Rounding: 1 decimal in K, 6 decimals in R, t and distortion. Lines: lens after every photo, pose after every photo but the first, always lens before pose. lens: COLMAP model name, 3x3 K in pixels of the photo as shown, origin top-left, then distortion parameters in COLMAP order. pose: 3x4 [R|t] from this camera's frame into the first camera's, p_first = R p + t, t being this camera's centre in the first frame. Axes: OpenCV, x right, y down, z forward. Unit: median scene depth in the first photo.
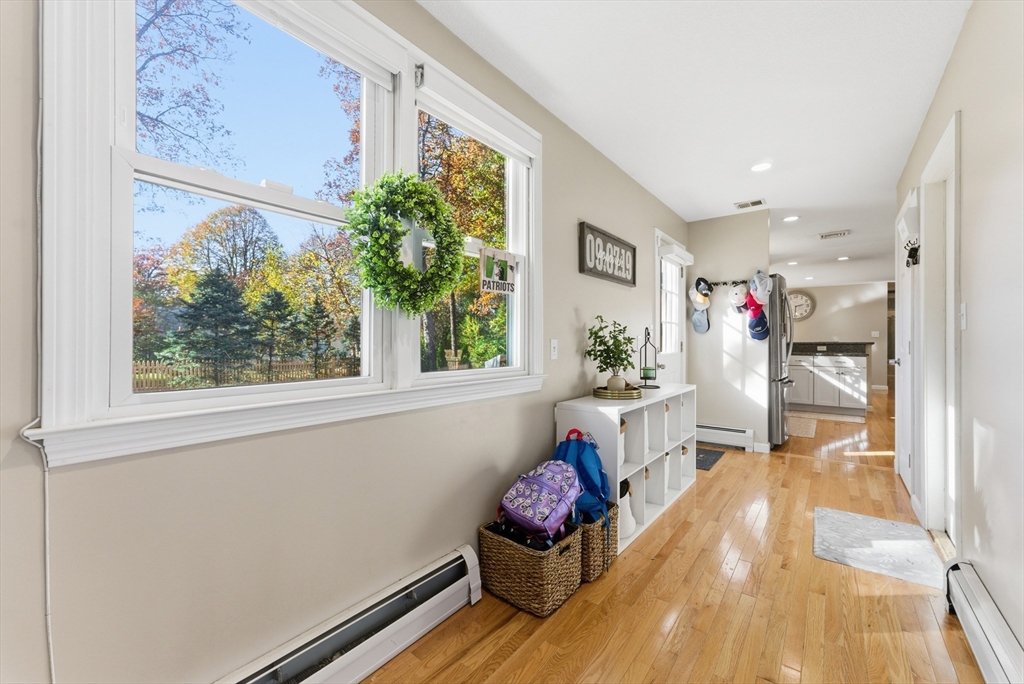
lens RADIAL K [[395.8, 0, 512.8], [0, 395.8, 344.0], [0, 0, 1]] dist [-0.001864, -0.000173]
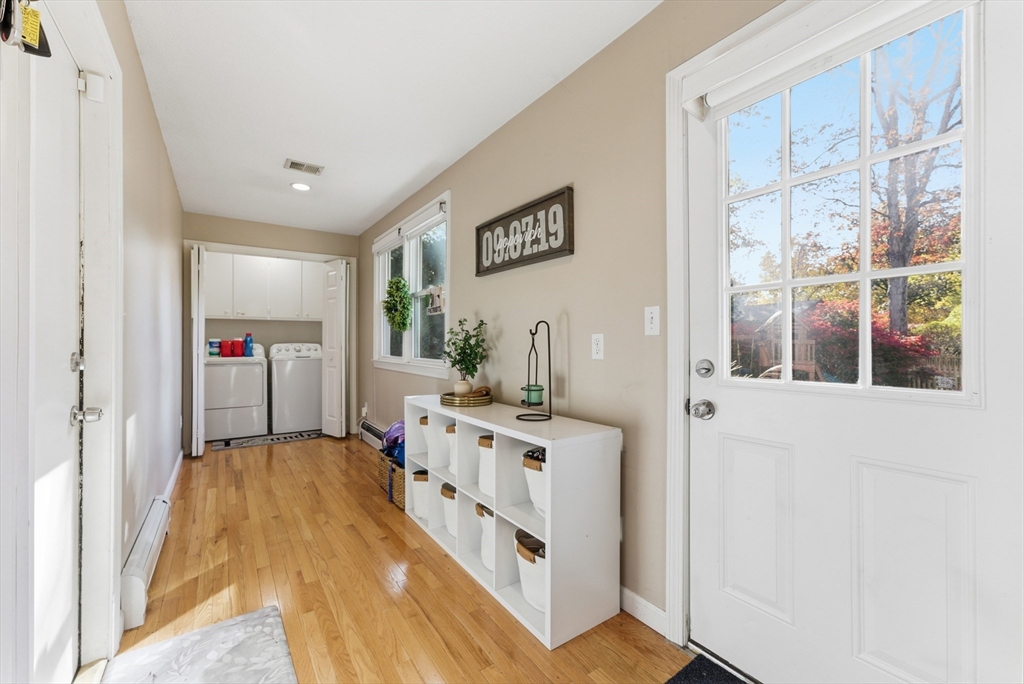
lens RADIAL K [[420.1, 0, 516.5], [0, 420.1, 339.0], [0, 0, 1]] dist [0.000774, 0.000170]
pose [[-0.270132, -0.005949, -0.962805, 1.134606], [-0.013488, 0.999906, -0.002394, -0.013927], [0.962729, 0.012339, -0.270187, 1.317881]]
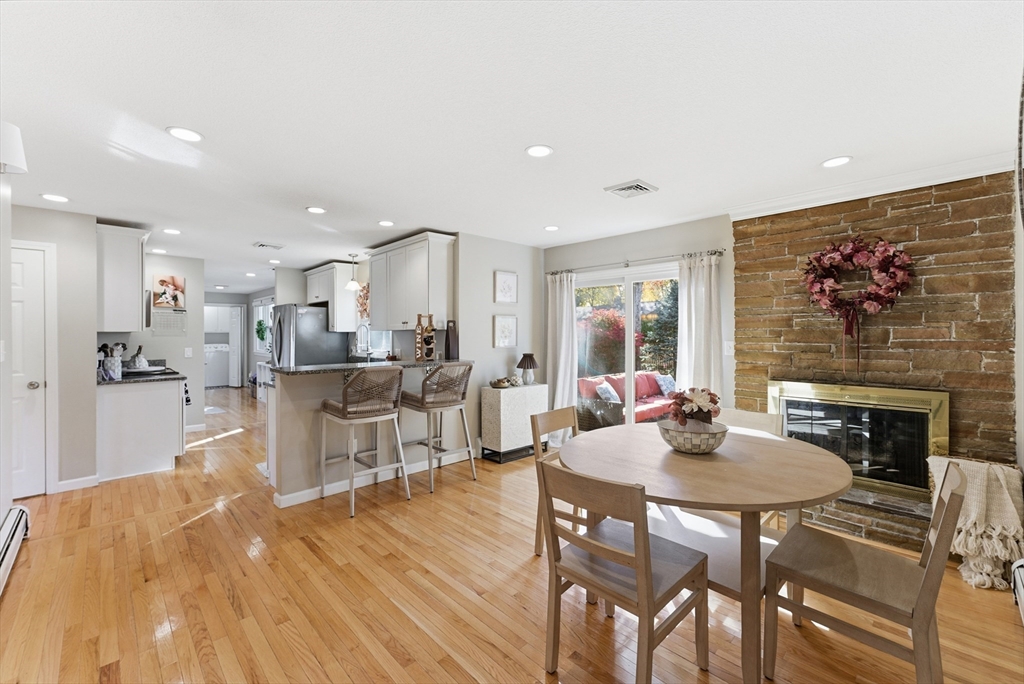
lens RADIAL K [[420.1, 0, 506.7], [0, 420.1, 334.6], [0, 0, 1]] dist [0.000774, 0.000170]
pose [[-0.131826, -0.004741, -0.991262, 4.151914], [-0.009633, 0.999947, -0.003502, -0.120825], [0.991226, 0.009087, -0.131864, 3.979554]]
